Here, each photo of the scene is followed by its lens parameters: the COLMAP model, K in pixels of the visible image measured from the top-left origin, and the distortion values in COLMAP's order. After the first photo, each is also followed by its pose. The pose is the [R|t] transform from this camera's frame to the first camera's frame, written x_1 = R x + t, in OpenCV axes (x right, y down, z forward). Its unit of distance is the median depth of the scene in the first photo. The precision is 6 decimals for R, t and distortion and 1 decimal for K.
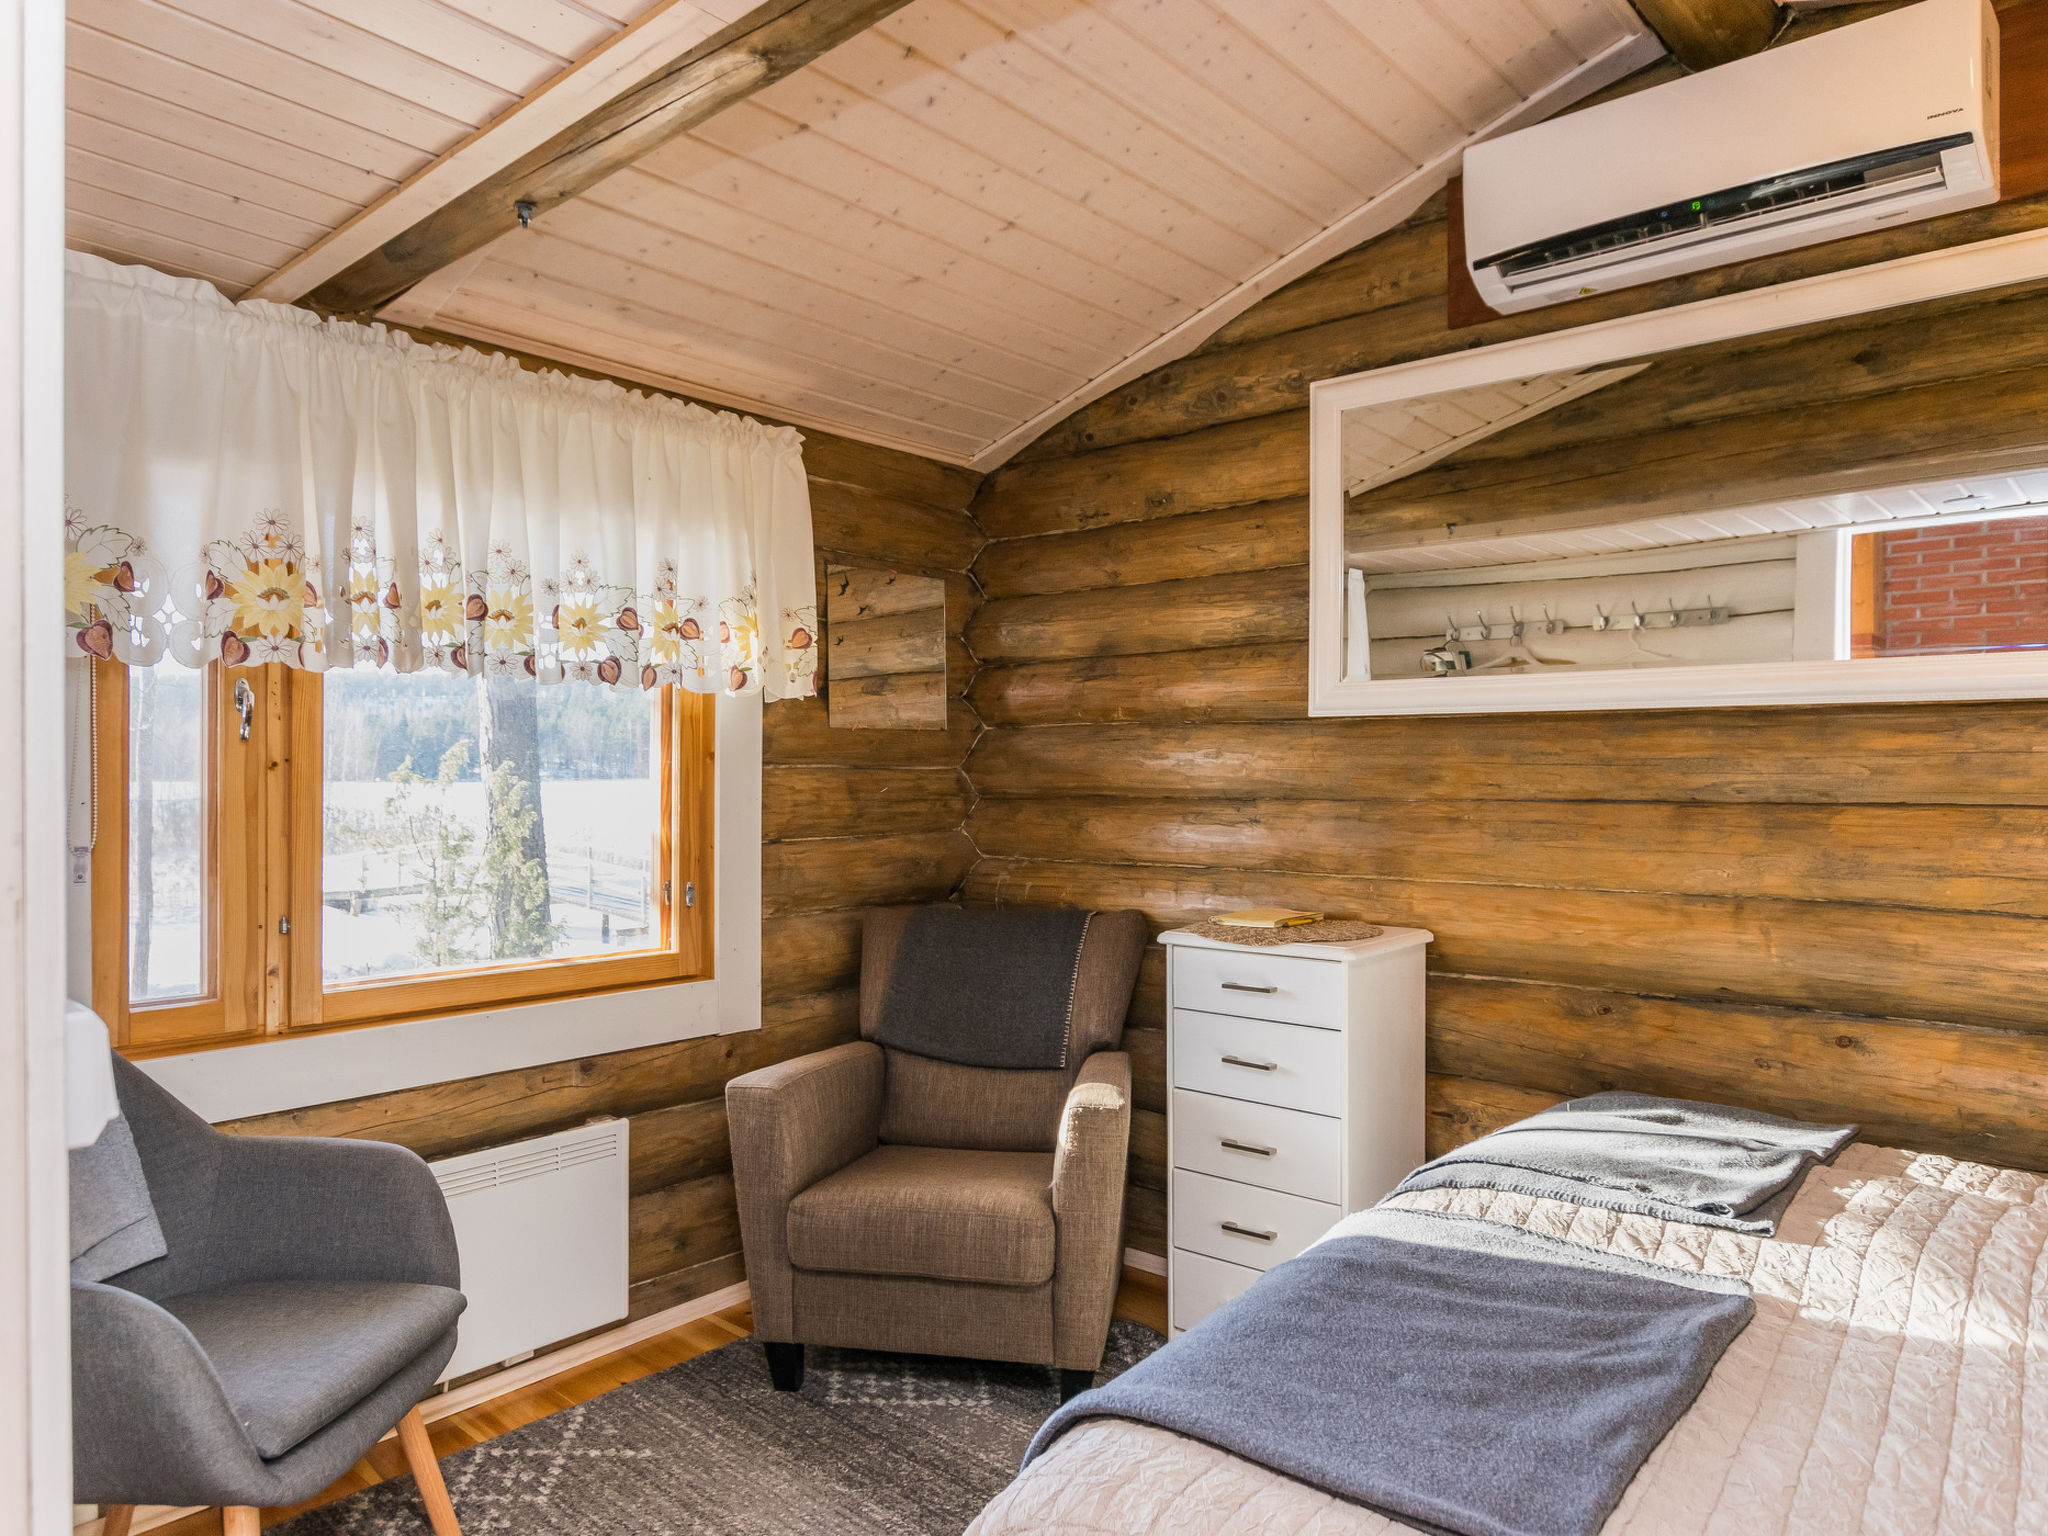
lens RADIAL K [[1316.9, 0, 1020.5], [0, 1316.9, 775.5], [0, 0, 1]] dist [0.000985, -0.006122]
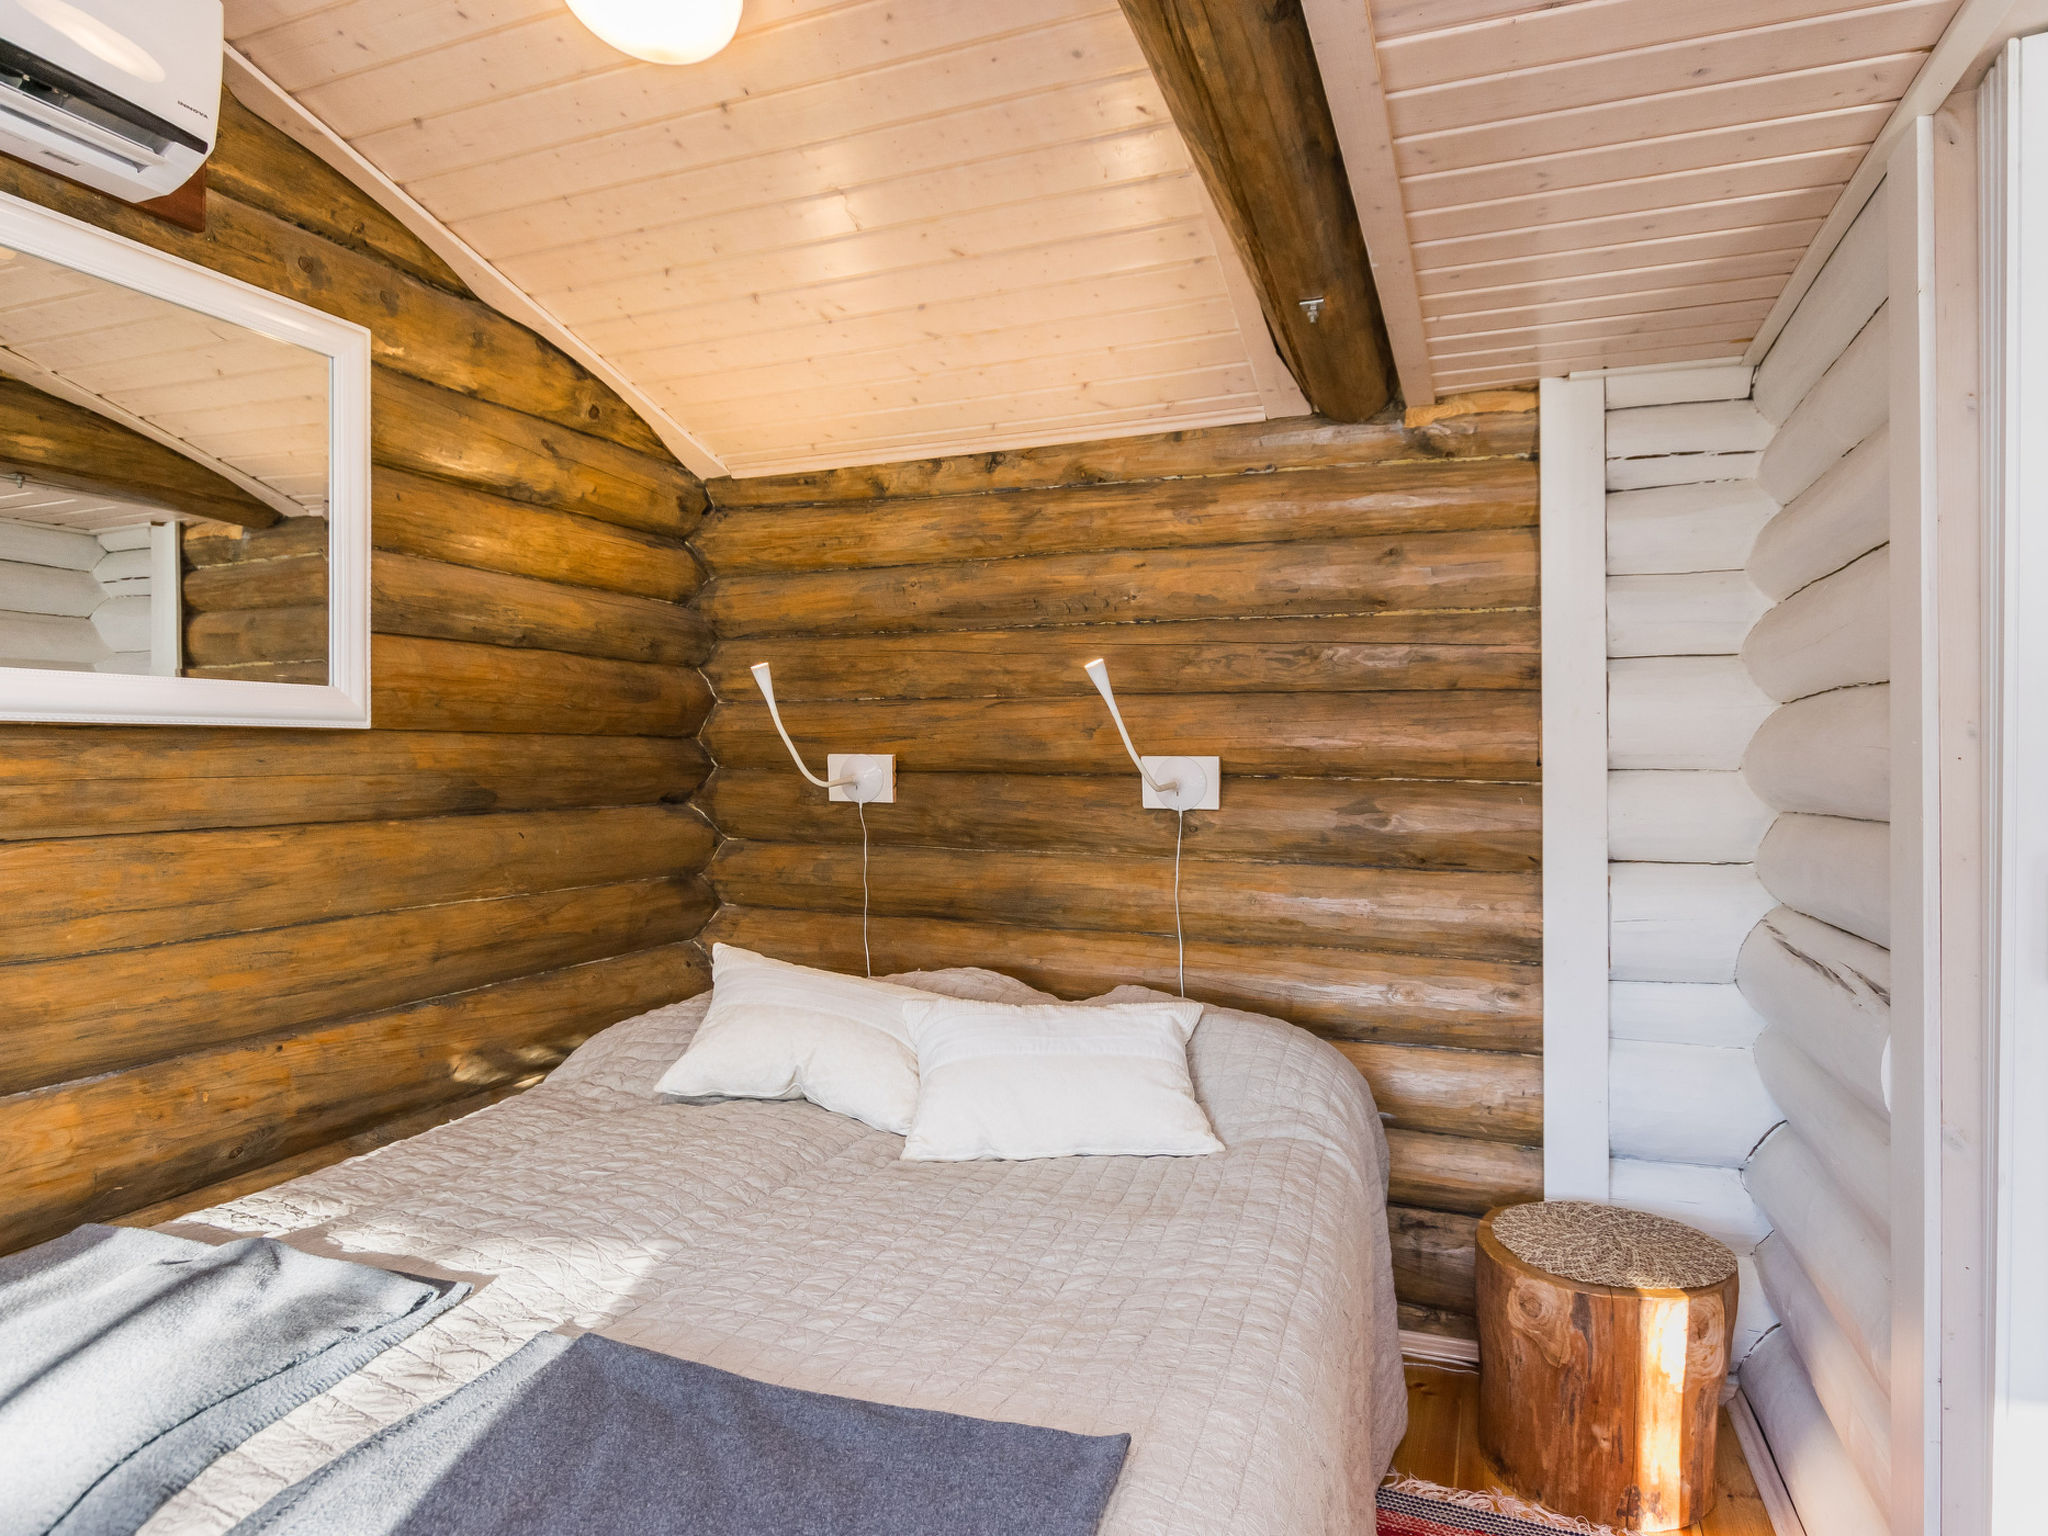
lens RADIAL K [[1234.2, 0, 1031.0], [0, 1234.2, 747.8], [0, 0, 1]] dist [0.006605, 0.001148]
pose [[-0.346336, 0.000016, 0.938110, -0.199835], [-0.000264, 1.000000, -0.000115, -0.025330], [-0.938110, -0.000287, -0.346336, 0.431516]]
